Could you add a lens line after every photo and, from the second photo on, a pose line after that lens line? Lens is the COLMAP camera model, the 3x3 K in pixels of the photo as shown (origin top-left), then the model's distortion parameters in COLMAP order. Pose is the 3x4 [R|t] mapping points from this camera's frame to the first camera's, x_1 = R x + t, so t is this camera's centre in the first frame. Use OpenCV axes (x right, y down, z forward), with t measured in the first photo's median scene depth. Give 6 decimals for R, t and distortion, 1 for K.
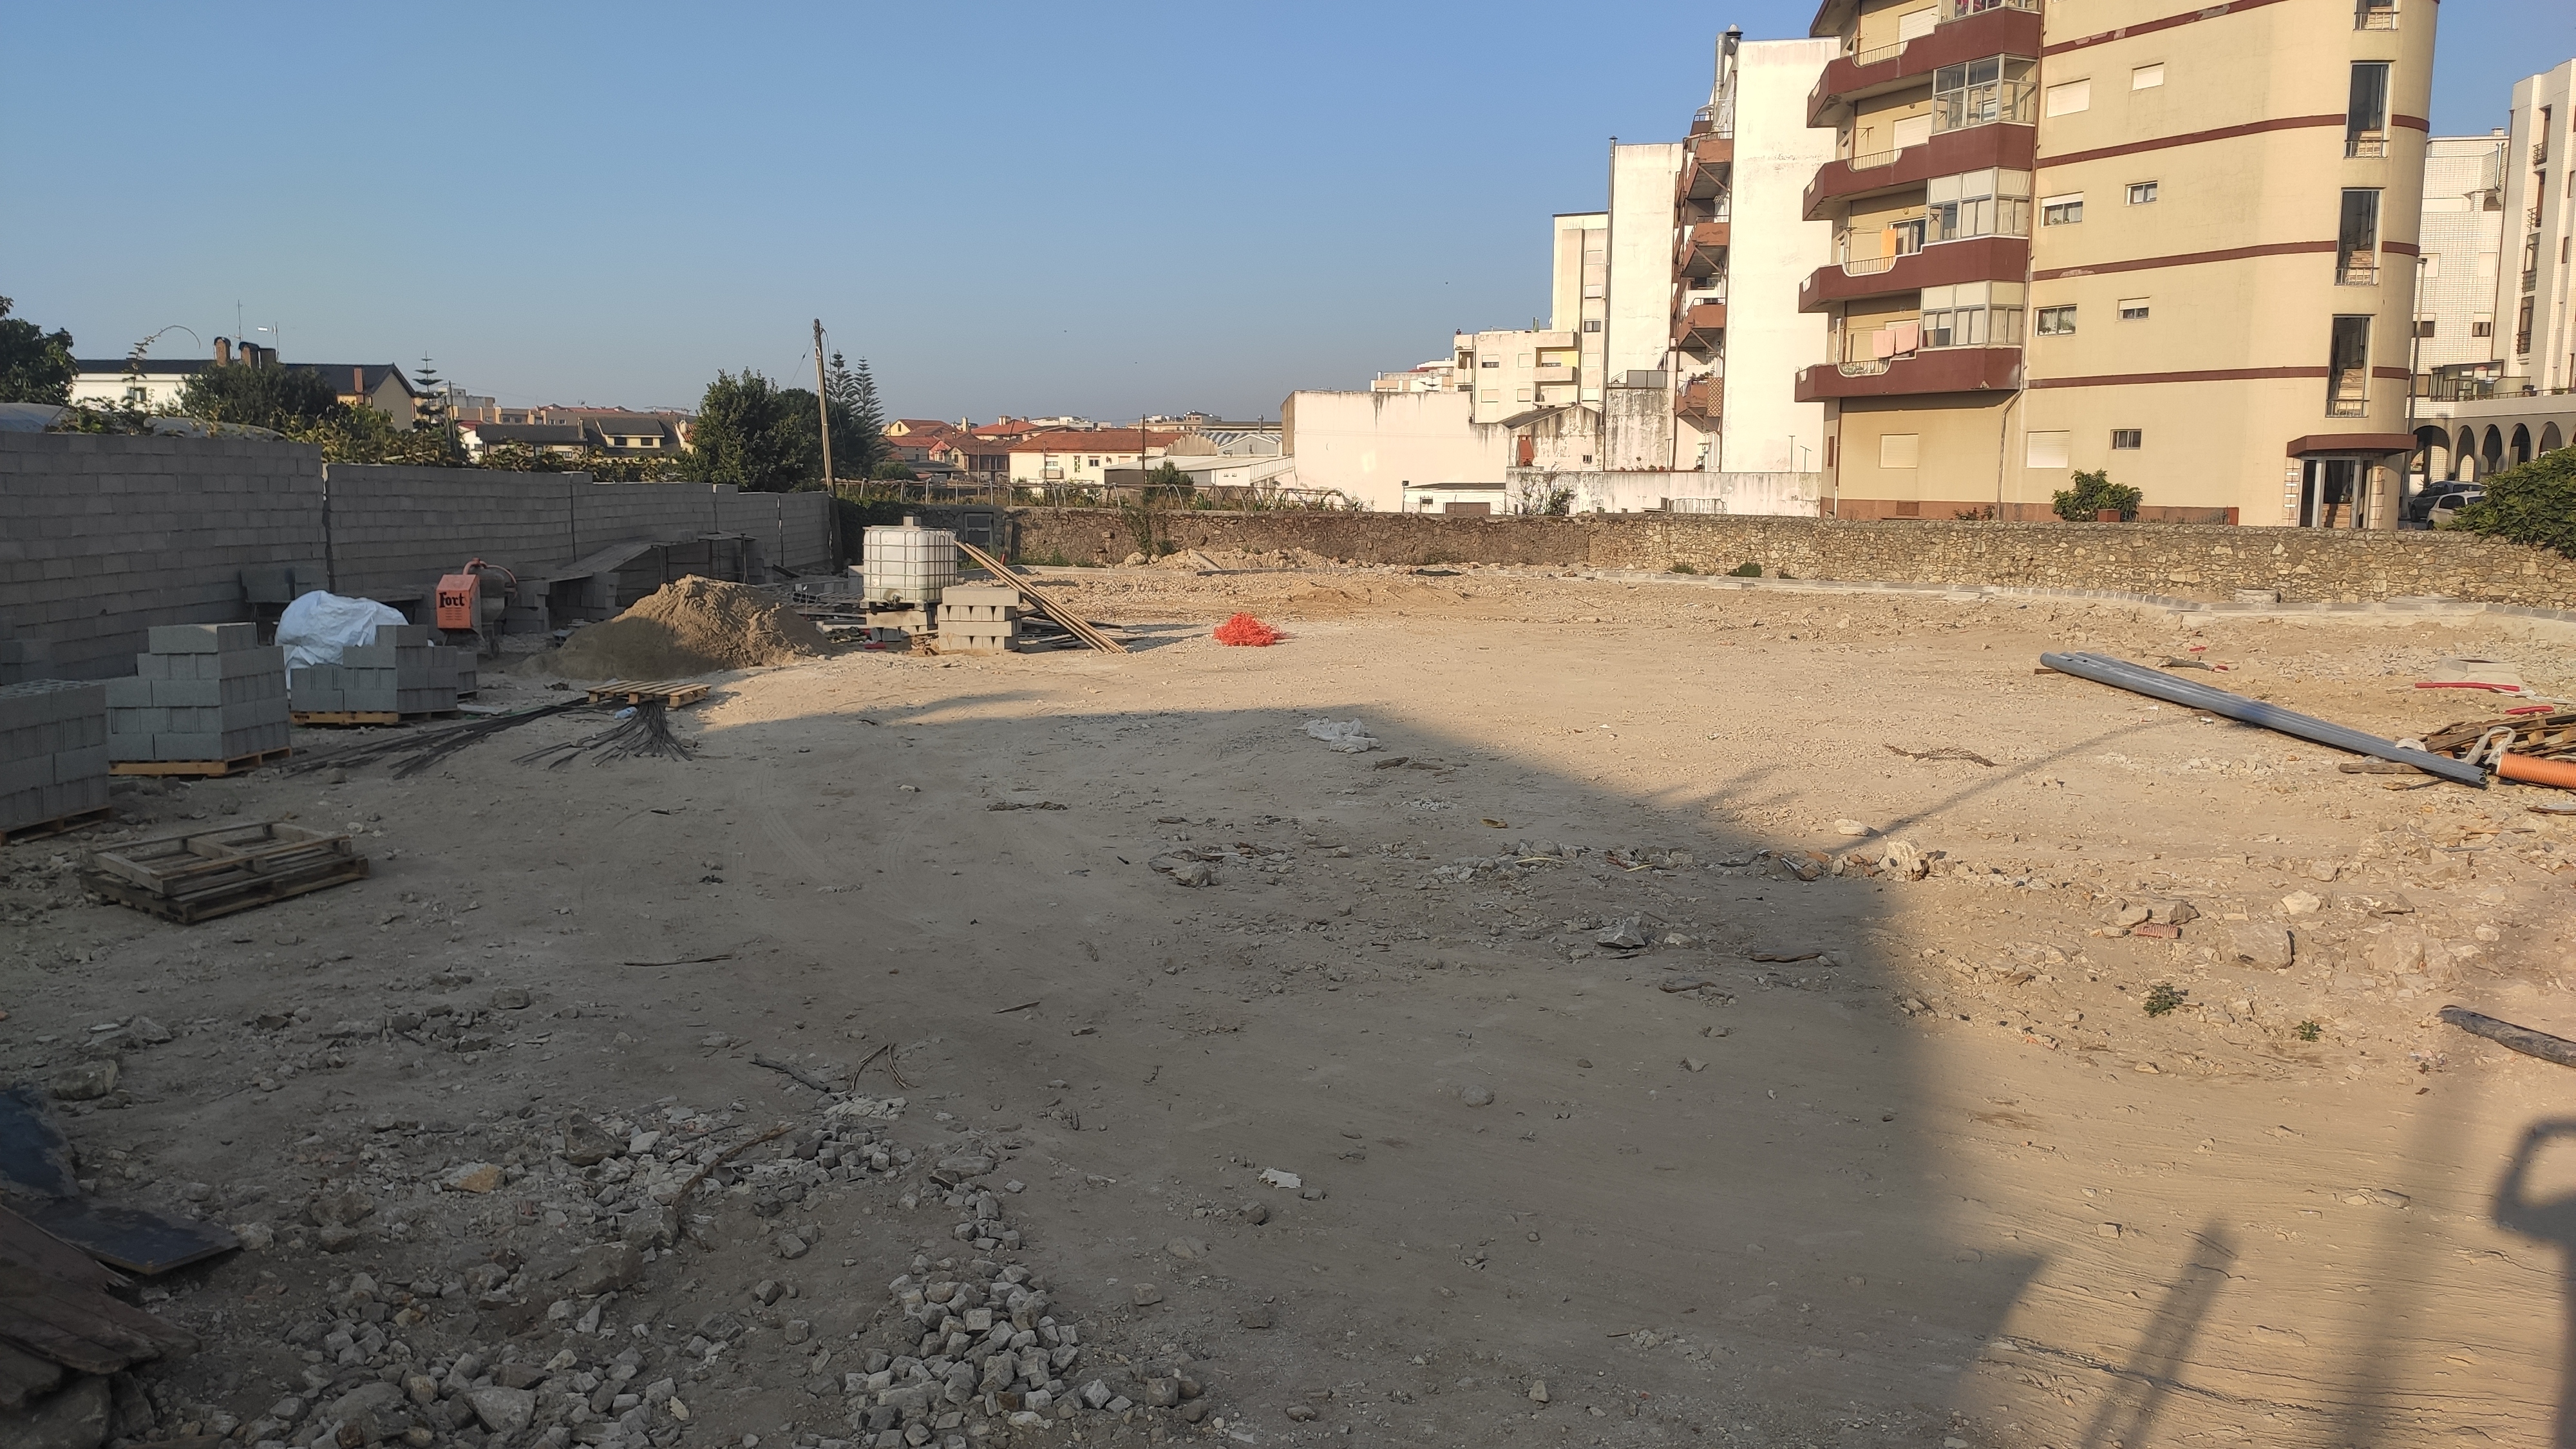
lens RADIAL K [[1922.0, 0, 1290.3], [0, 1922.0, 728.6], [0, 0, 1]] dist [0.075181, -0.107932]
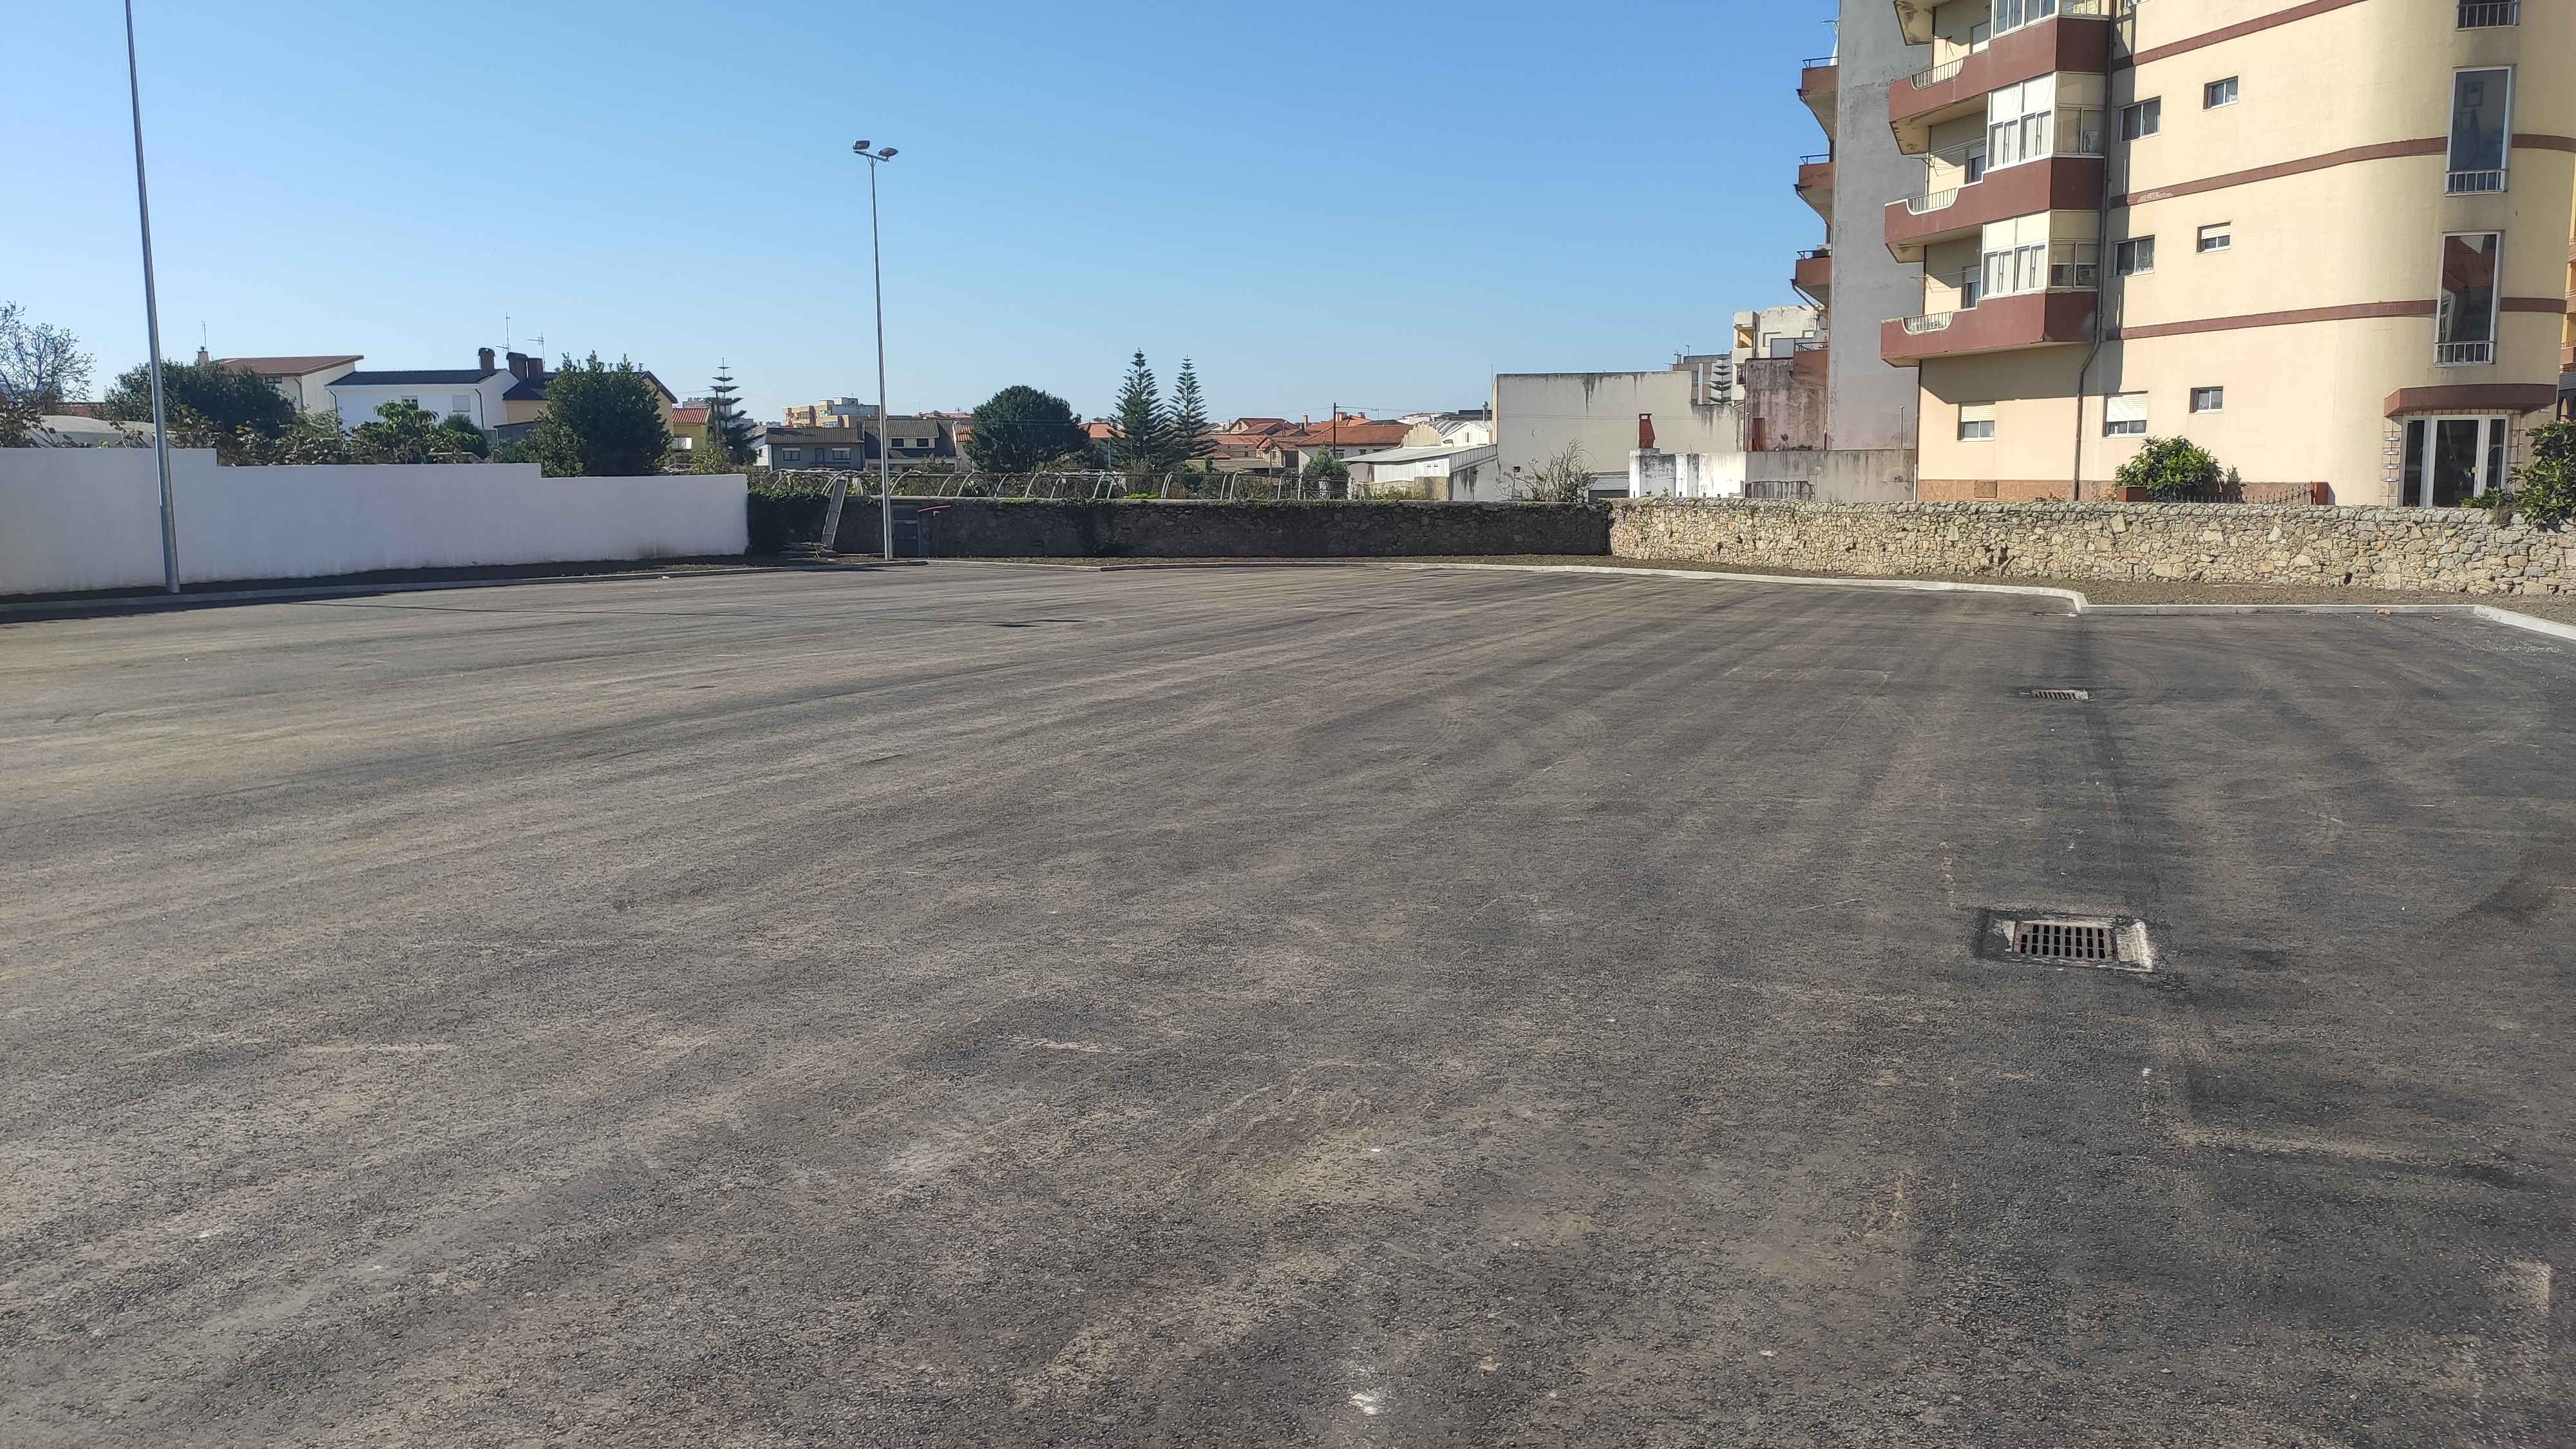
lens RADIAL K [[1922.0, 0, 1291.4], [0, 1922.0, 730.4], [0, 0, 1]] dist [0.075181, -0.107932]
pose [[0.978886, 0.014113, -0.203921, 0.236142], [-0.013493, 0.999899, 0.004427, -0.010421], [0.203963, -0.001582, 0.978977, 0.138294]]
